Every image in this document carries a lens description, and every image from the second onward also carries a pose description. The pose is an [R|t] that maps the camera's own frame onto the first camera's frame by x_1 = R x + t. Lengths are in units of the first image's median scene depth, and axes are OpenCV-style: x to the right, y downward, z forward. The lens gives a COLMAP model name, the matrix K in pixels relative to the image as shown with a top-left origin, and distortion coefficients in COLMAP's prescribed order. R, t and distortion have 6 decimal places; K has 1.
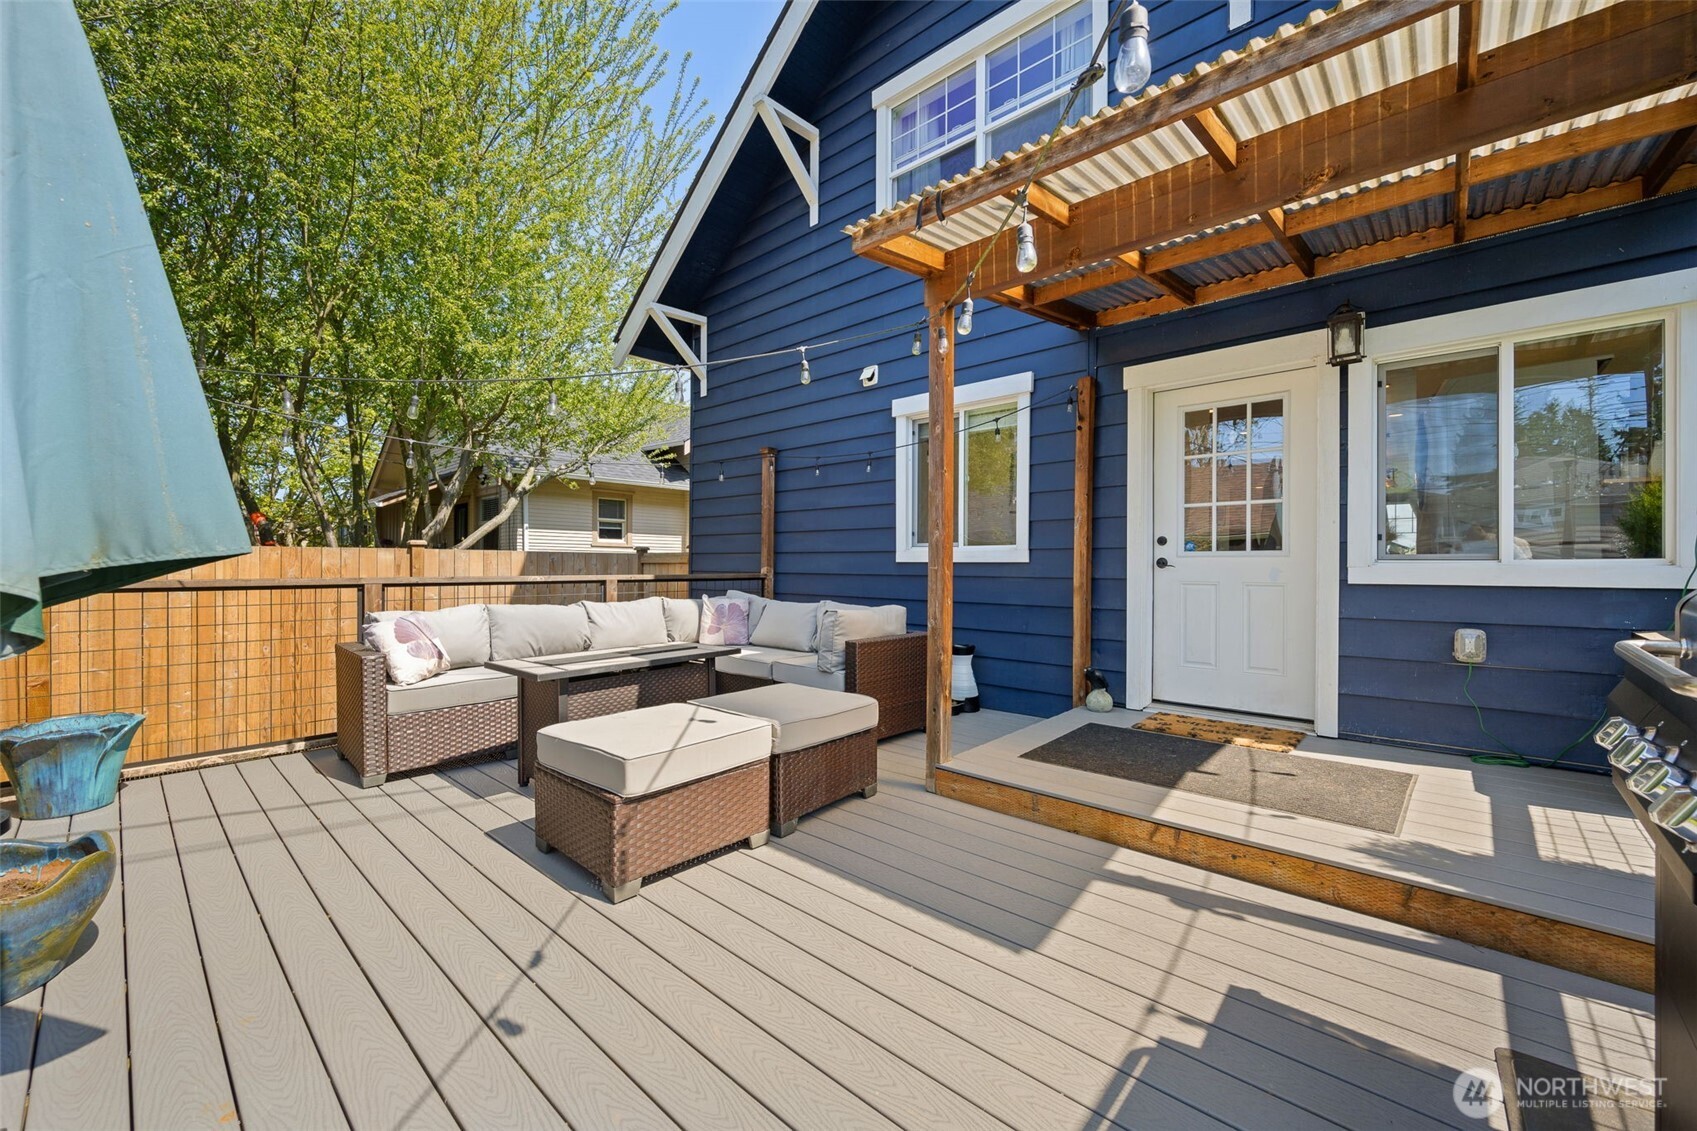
lens RADIAL K [[667.1, 0, 848.8], [0, 667.1, 563.9], [0, 0, 1]] dist [-0.003118, -0.000332]
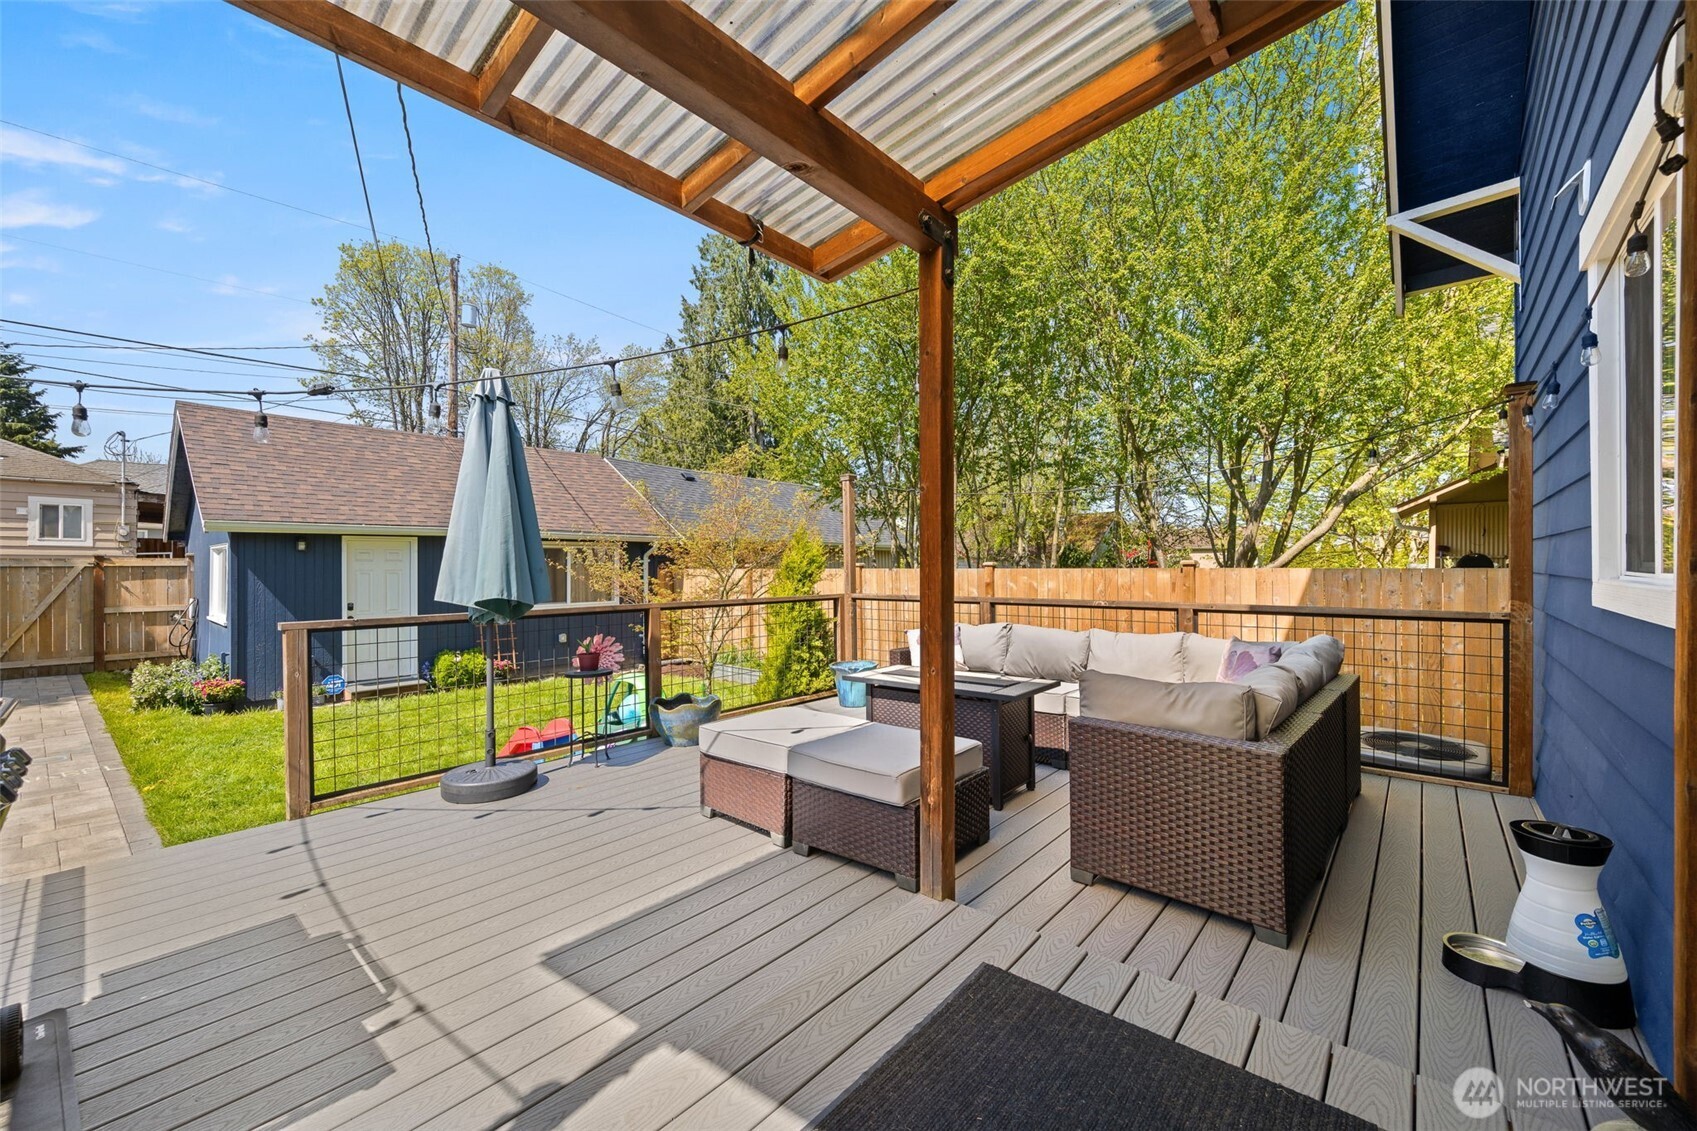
lens RADIAL K [[667.1, 0, 848.6], [0, 667.1, 566.1], [0, 0, 1]] dist [-0.003118, -0.000332]
pose [[0.019852, -0.002314, -0.999800, 0.531308], [0.004140, 0.999989, -0.002232, -0.033728], [0.999794, -0.004094, 0.019862, 0.561322]]
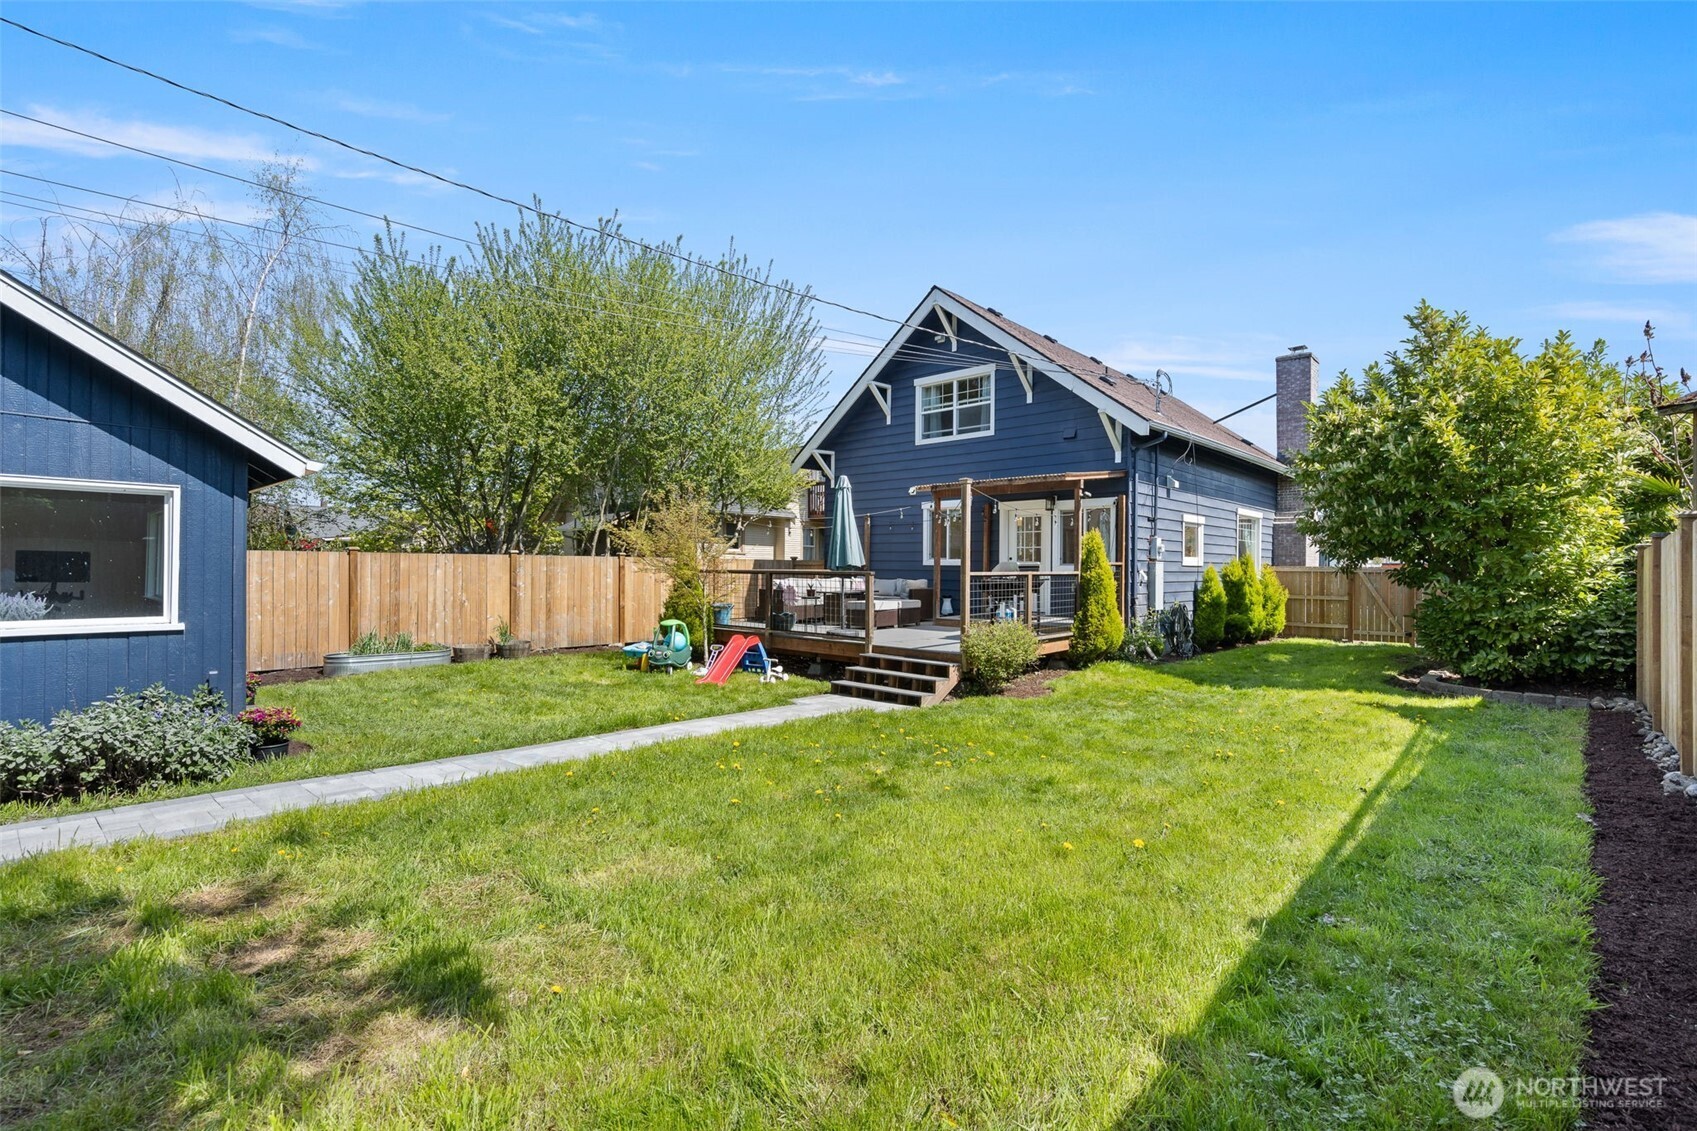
lens RADIAL K [[761.2, 0, 858.4], [0, 761.2, 565.7], [0, 0, 1]] dist [0.004931, 0.000054]
pose [[0.999969, 0.006061, 0.005105, -0.211778], [-0.006052, 0.999980, -0.001798, 0.007829], [-0.005116, 0.001767, 0.999985, -2.143197]]
